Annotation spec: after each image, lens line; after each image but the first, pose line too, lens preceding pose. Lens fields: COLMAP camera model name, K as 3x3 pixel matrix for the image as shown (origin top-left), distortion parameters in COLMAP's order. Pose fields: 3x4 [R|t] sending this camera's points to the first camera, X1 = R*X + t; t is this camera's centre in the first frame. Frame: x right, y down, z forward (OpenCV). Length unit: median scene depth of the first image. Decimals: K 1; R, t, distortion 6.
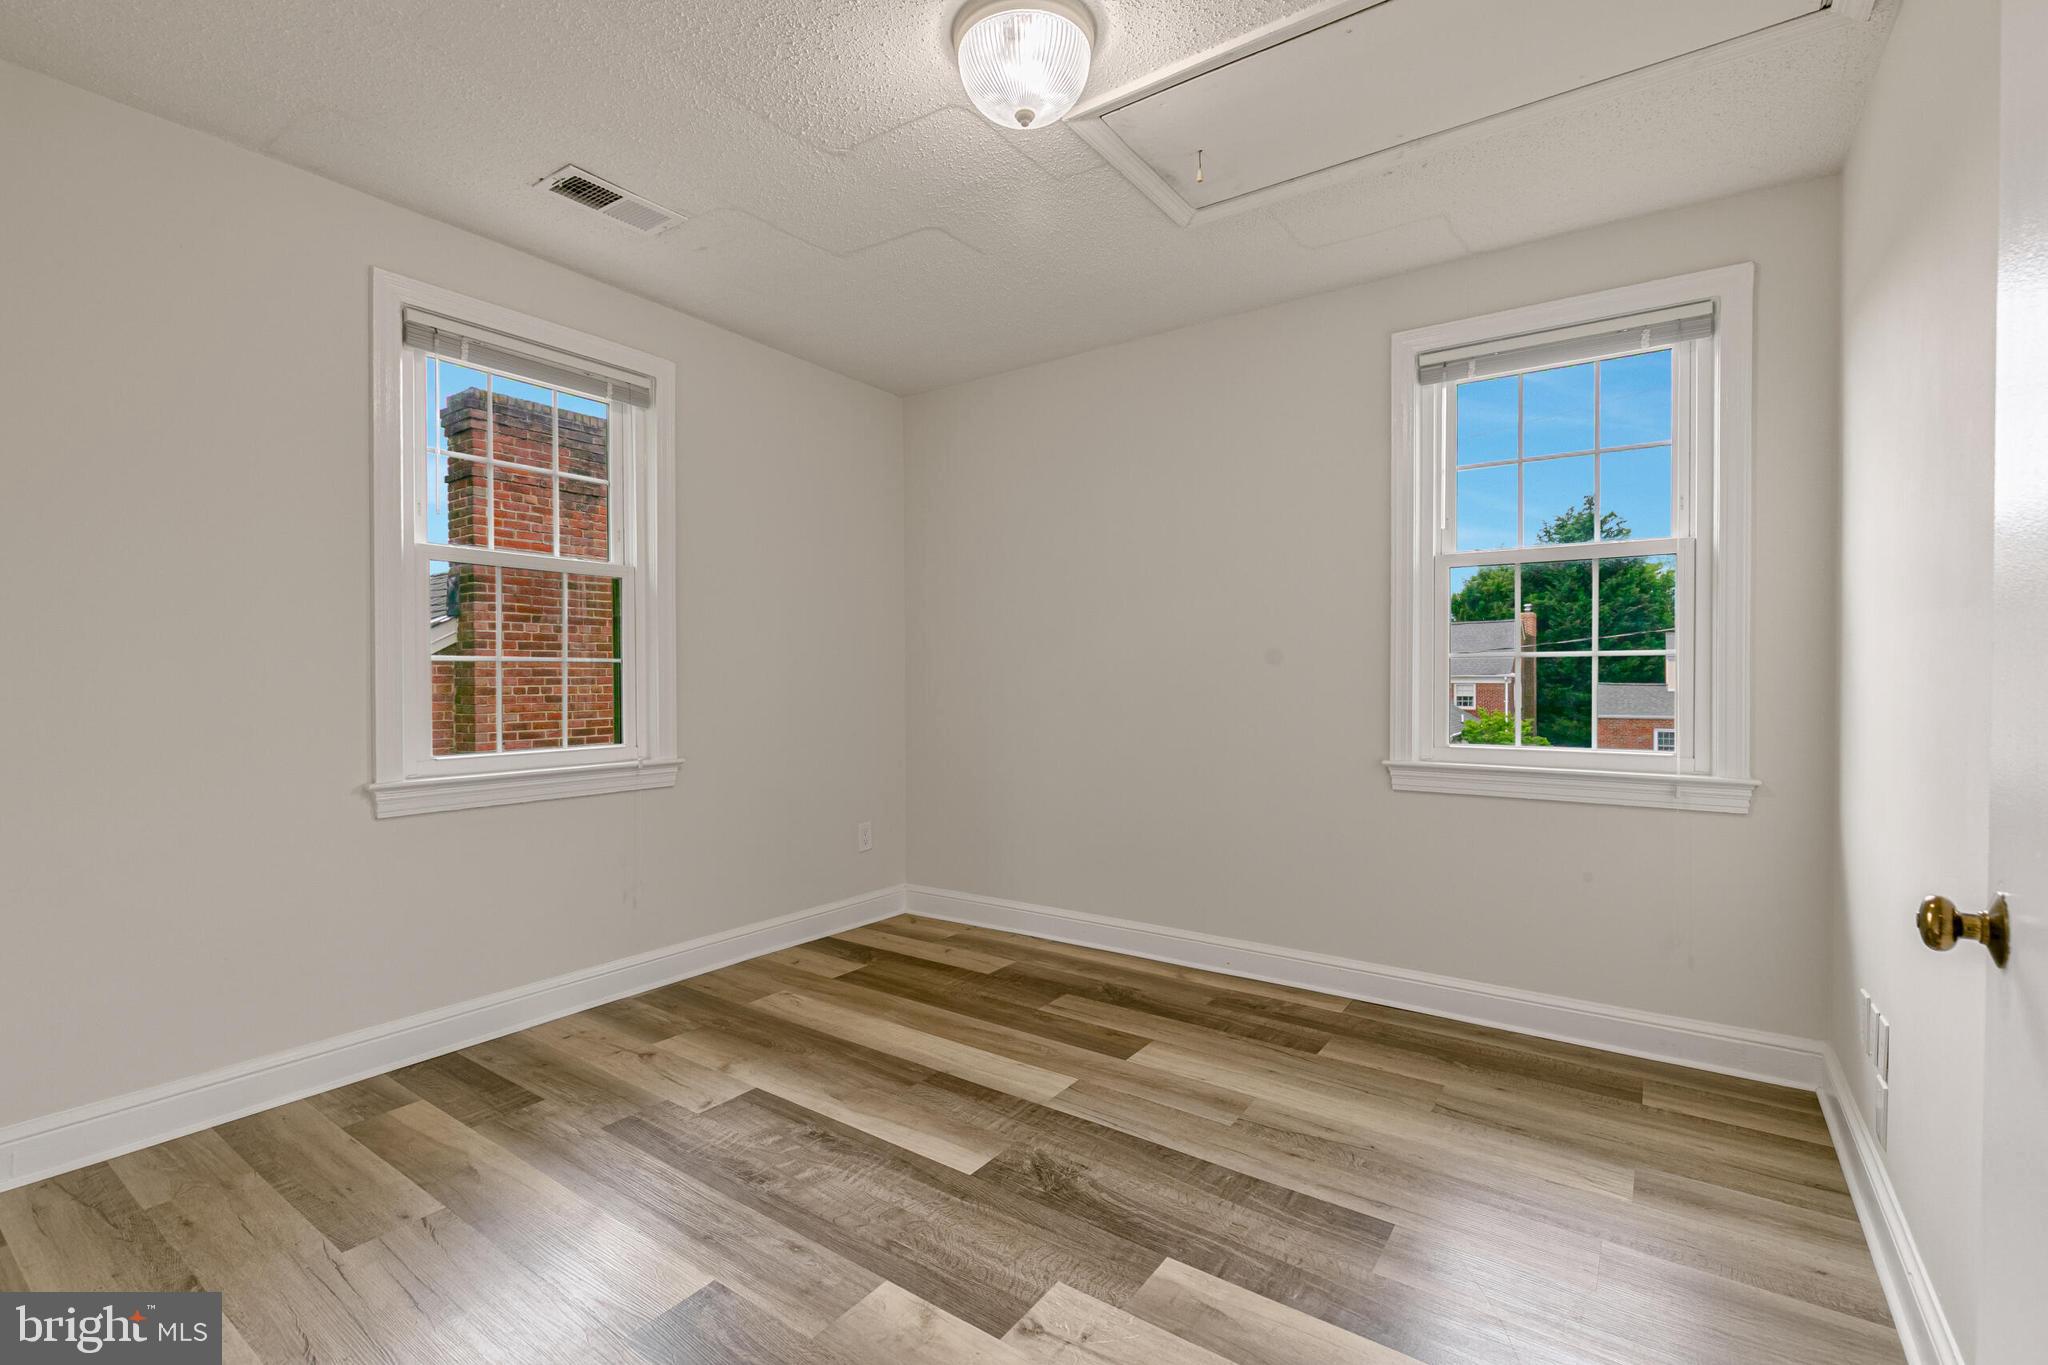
lens RADIAL K [[916.6, 0, 1033.1], [0, 916.6, 686.3], [0, 0, 1]] dist [0.007685, -0.002471]
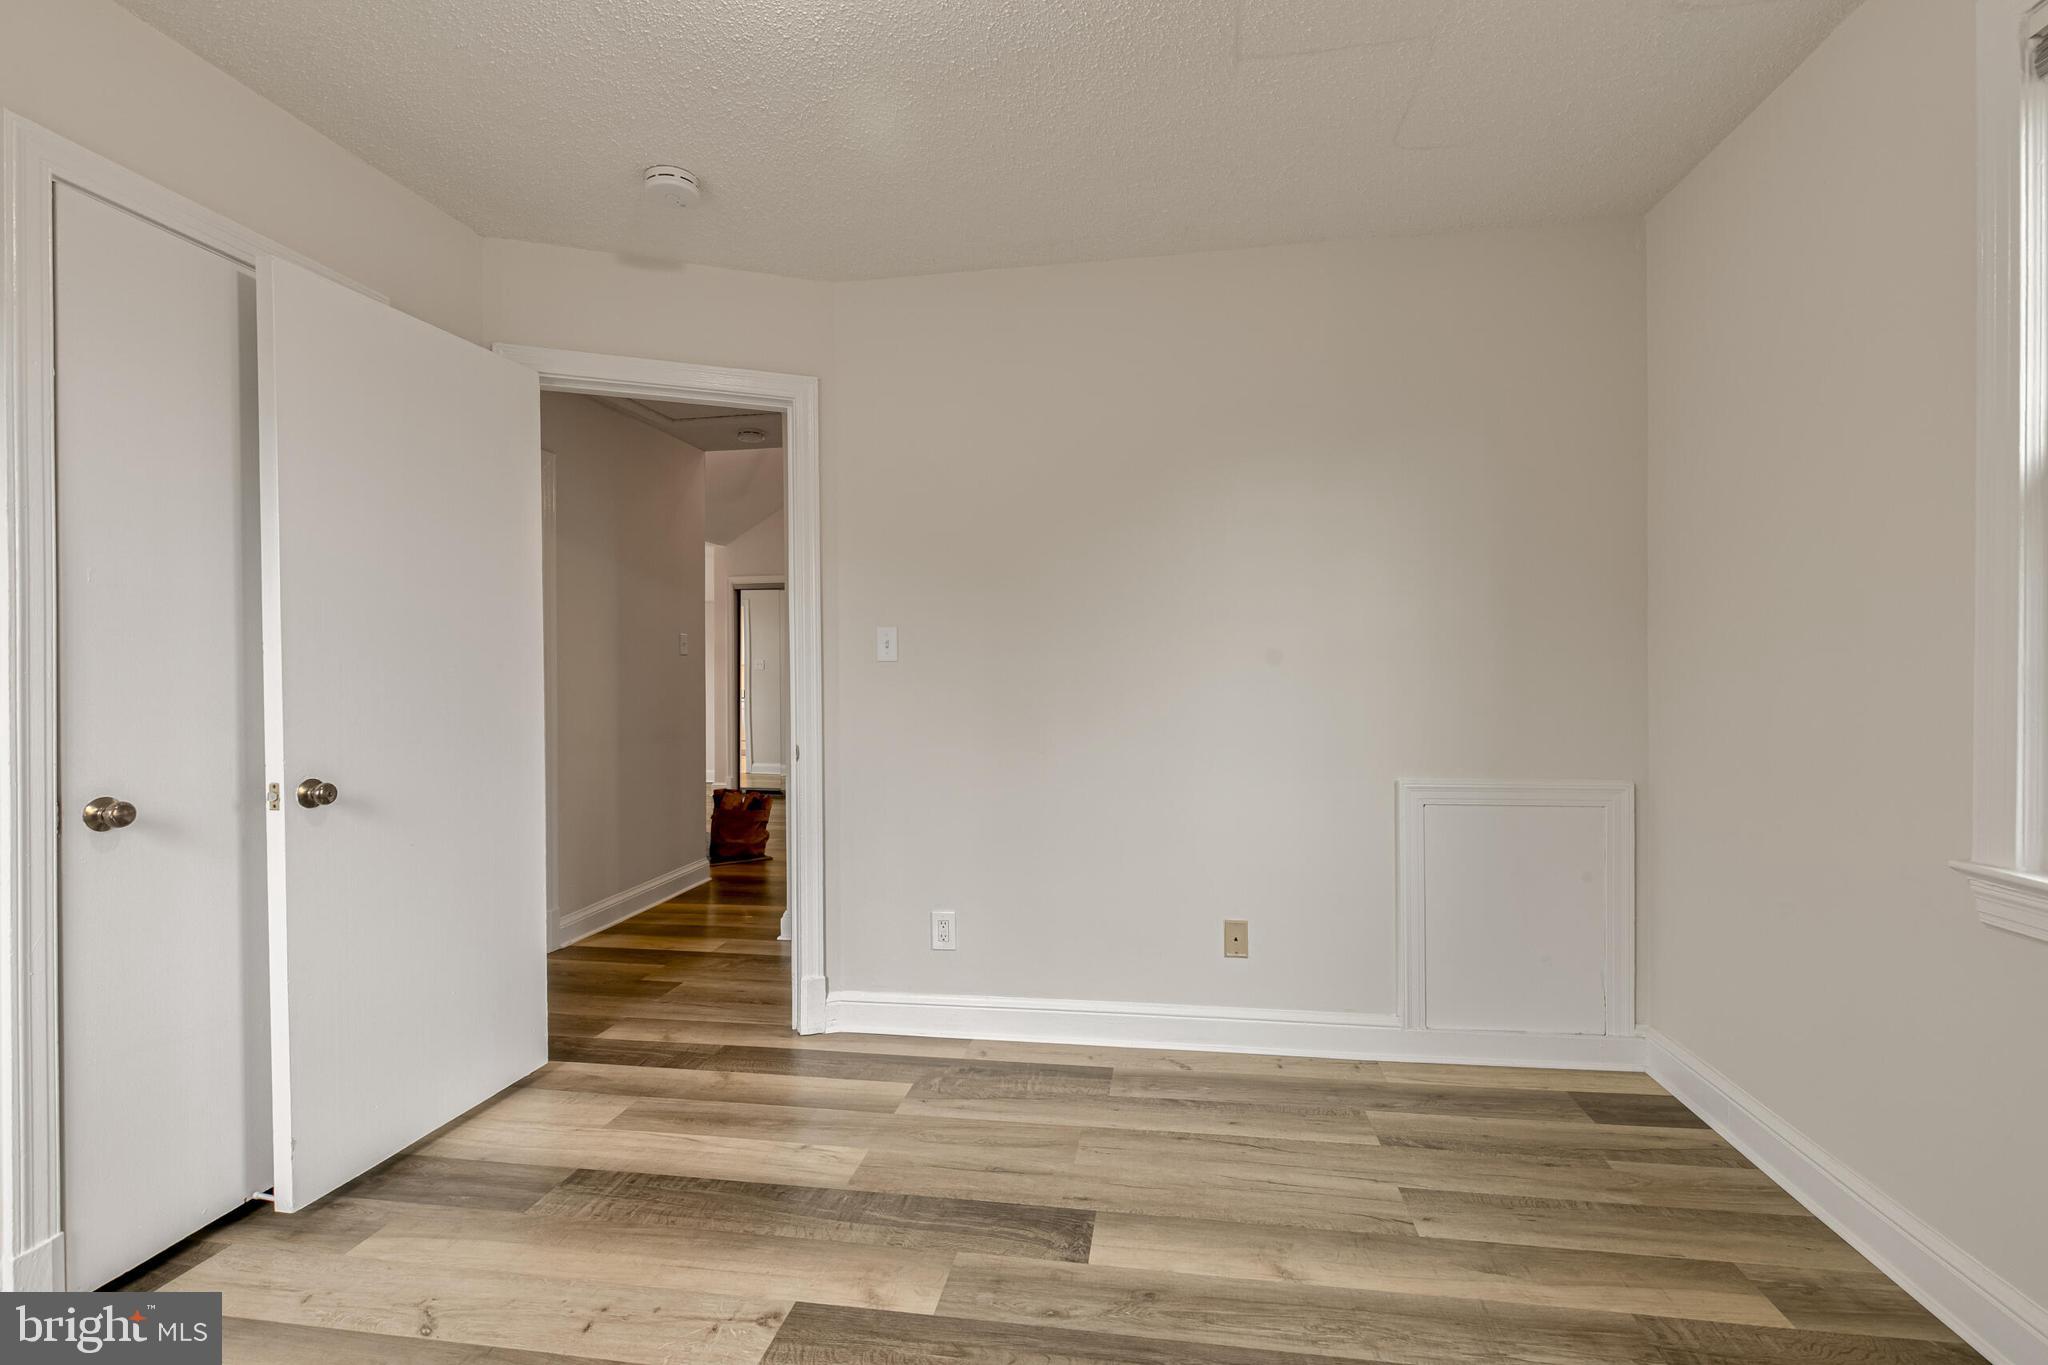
lens RADIAL K [[916.6, 0, 1032.8], [0, 916.6, 687.4], [0, 0, 1]] dist [0.007685, -0.002471]
pose [[-0.898884, 0.014264, -0.437955, 0.167408], [0.001725, 0.999578, 0.029015, -0.047753], [0.438184, 0.025325, -0.898528, 1.949844]]
